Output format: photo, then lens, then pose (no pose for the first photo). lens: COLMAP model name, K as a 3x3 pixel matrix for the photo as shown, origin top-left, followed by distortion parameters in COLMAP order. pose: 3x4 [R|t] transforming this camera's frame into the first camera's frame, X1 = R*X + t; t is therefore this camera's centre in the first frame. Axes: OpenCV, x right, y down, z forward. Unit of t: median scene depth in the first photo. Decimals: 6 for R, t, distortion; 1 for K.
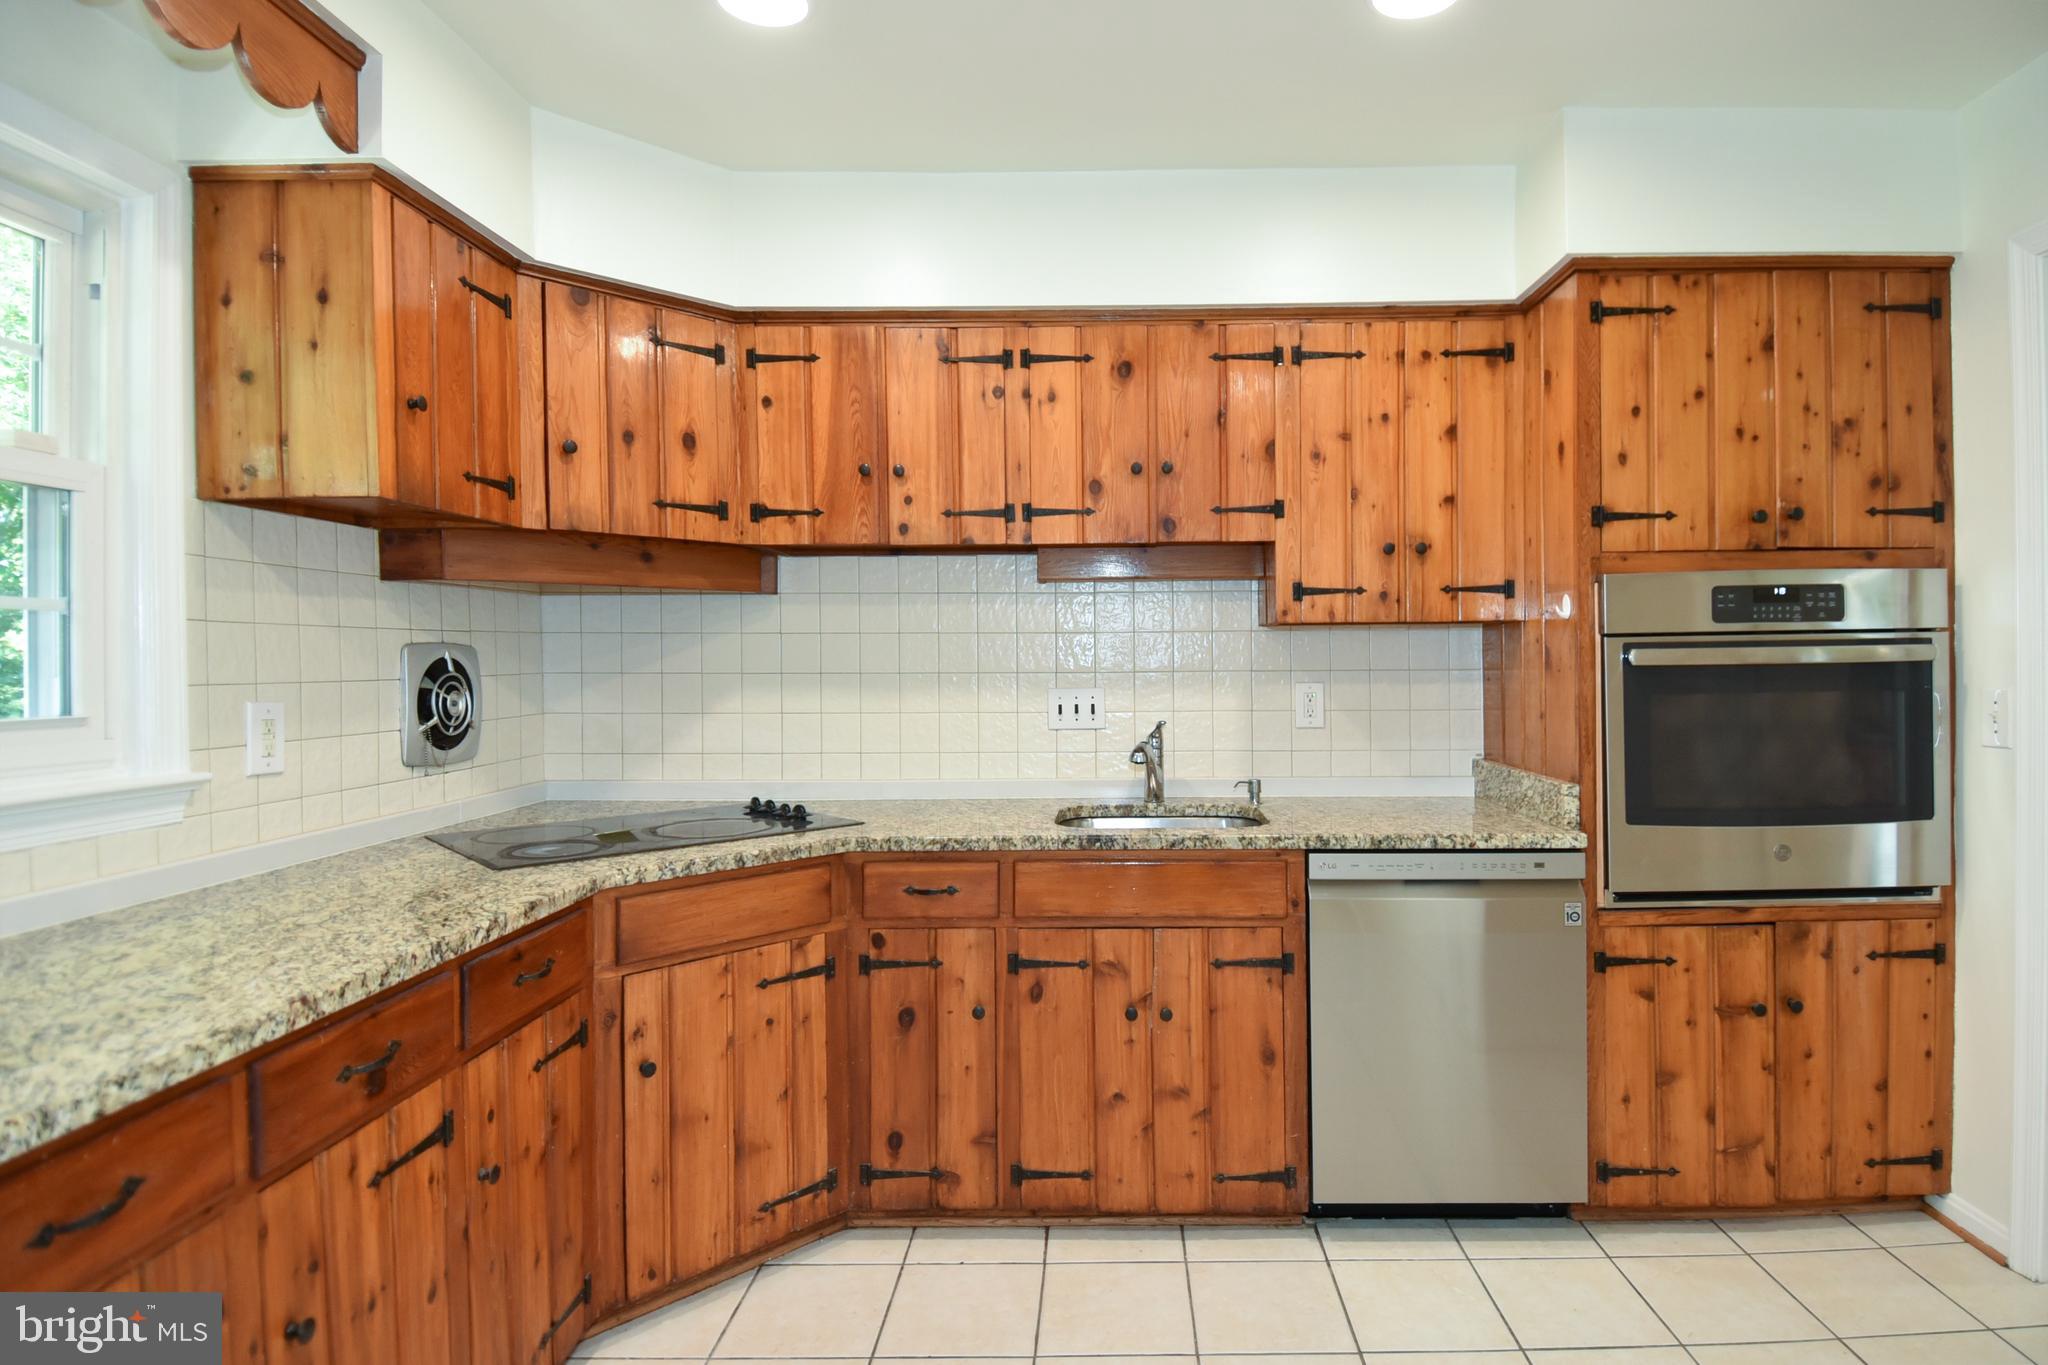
lens RADIAL K [[1145.8, 0, 1024.0], [0, 1145.8, 682.5], [0, 0, 1]] dist [0.074594, -0.098625]
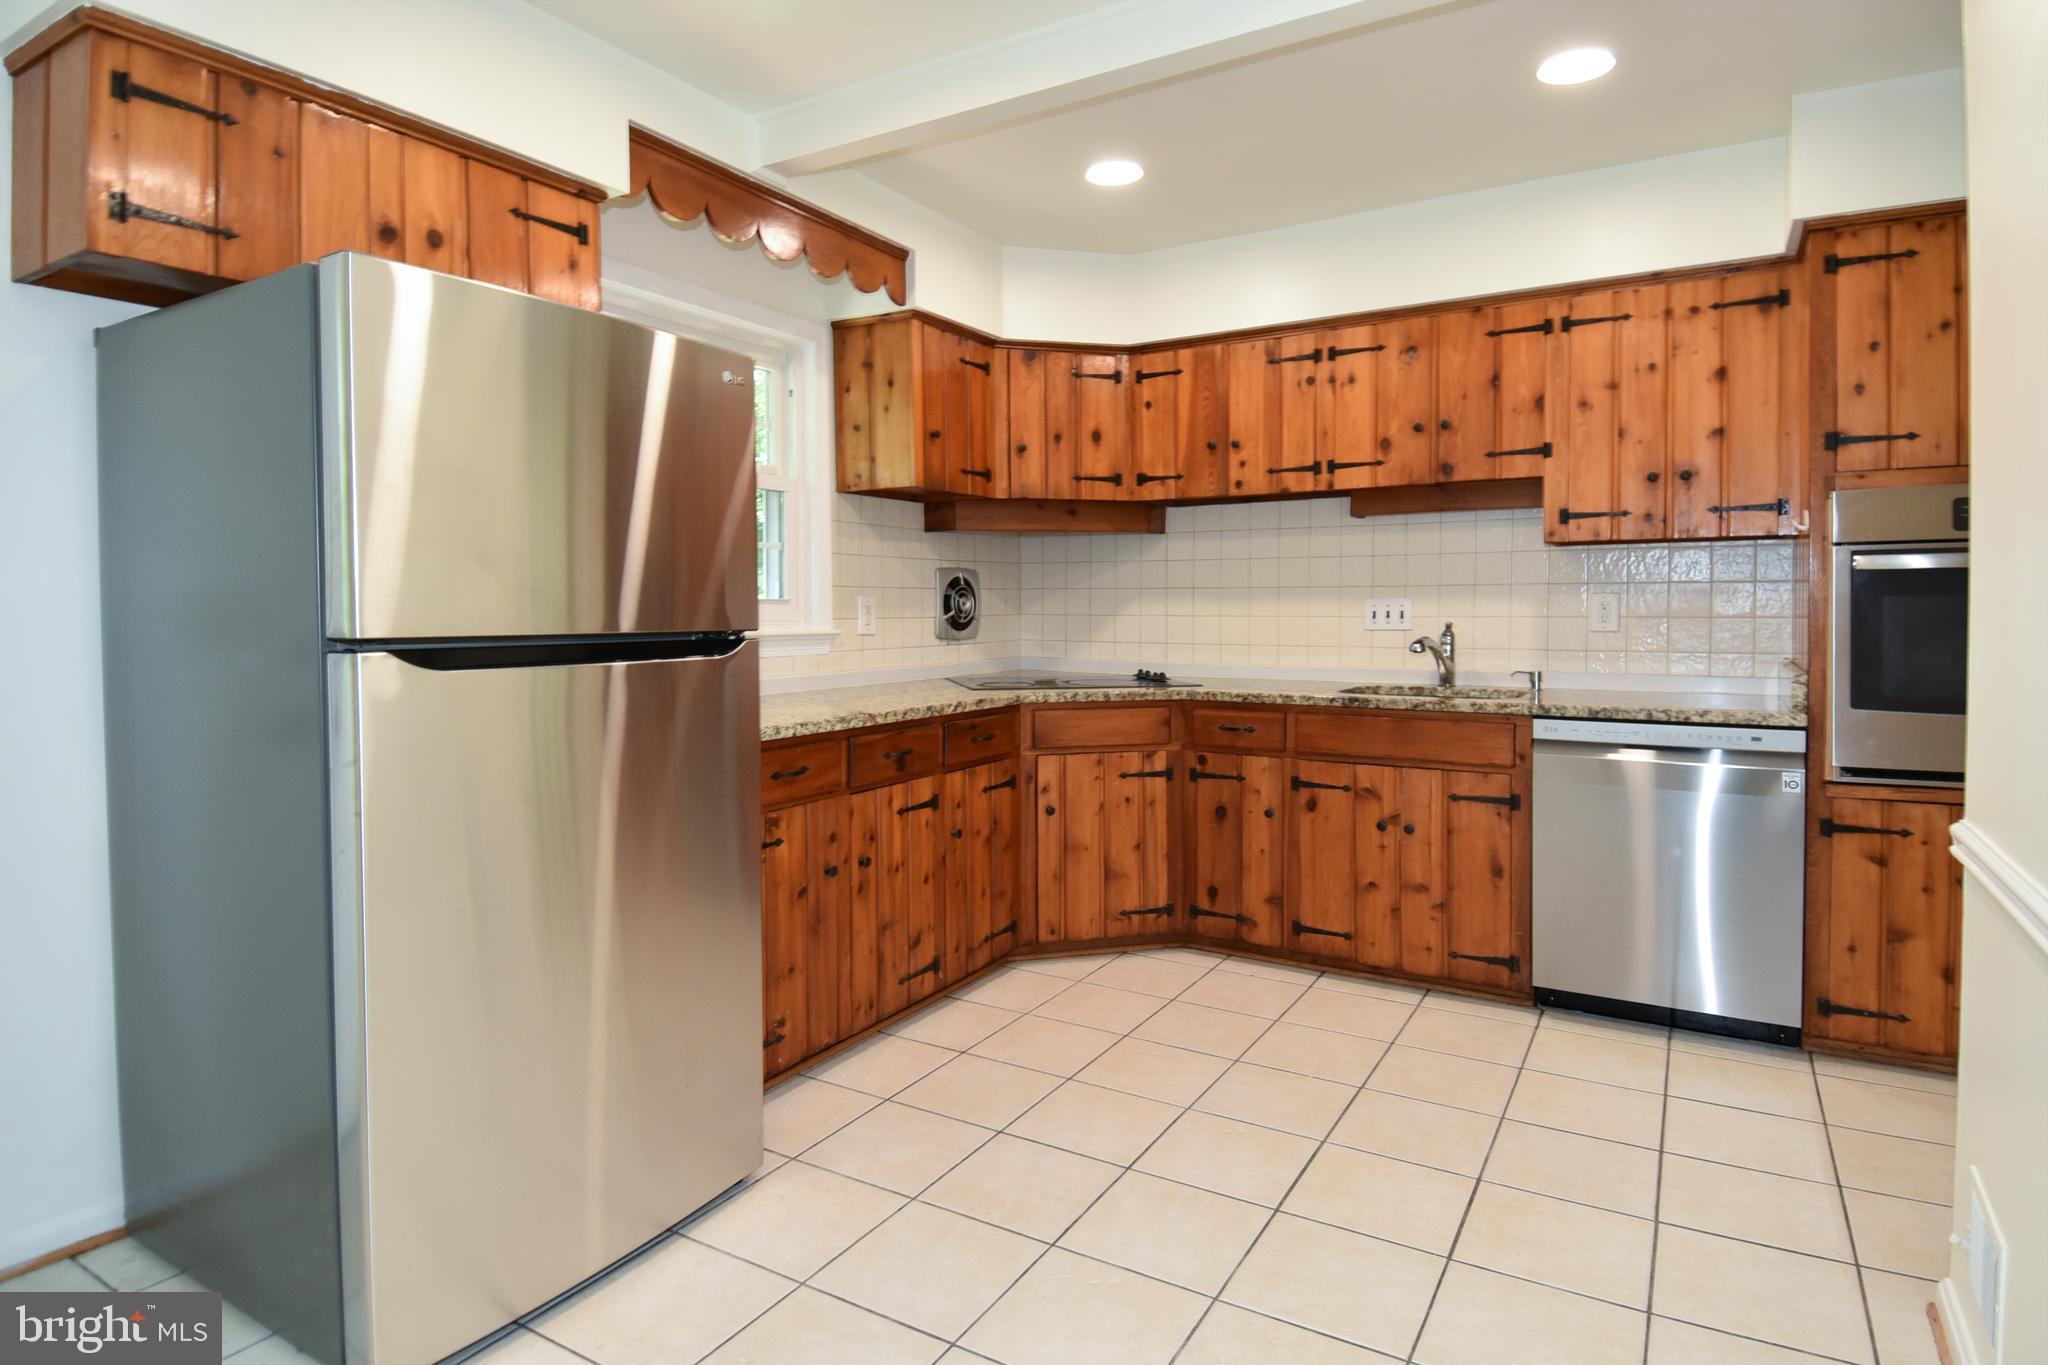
lens RADIAL K [[1123.4, 0, 1003.5], [0, 1123.4, 662.3], [0, 0, 1]] dist [0.065439, -0.065368]
pose [[0.881913, 0.021464, -0.470923, 0.338061], [-0.008475, 0.999523, 0.029686, 0.054561], [0.471336, -0.022190, 0.881675, -0.426800]]
